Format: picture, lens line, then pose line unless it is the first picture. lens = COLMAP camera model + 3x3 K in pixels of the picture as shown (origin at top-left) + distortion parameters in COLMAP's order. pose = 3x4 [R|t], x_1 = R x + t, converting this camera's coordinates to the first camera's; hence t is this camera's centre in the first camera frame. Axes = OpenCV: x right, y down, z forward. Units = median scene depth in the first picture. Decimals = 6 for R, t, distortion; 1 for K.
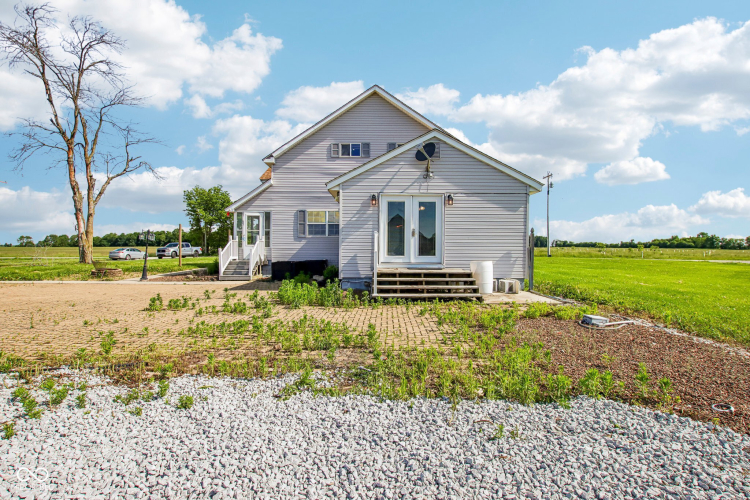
lens RADIAL K [[353.0, 0, 375.3], [0, 353.0, 253.3], [0, 0, 1]] dist [-0.003897, 0.001705]
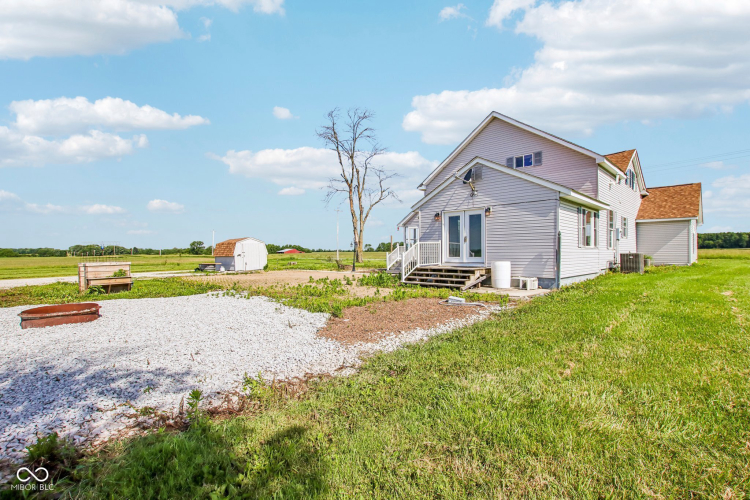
lens RADIAL K [[353.0, 0, 373.9], [0, 353.0, 250.0], [0, 0, 1]] dist [-0.003897, 0.001705]
pose [[0.720202, -0.011781, -0.693664, 0.507028], [-0.001344, 0.999830, -0.018376, 0.003783], [0.693763, 0.014167, 0.720064, -0.108229]]
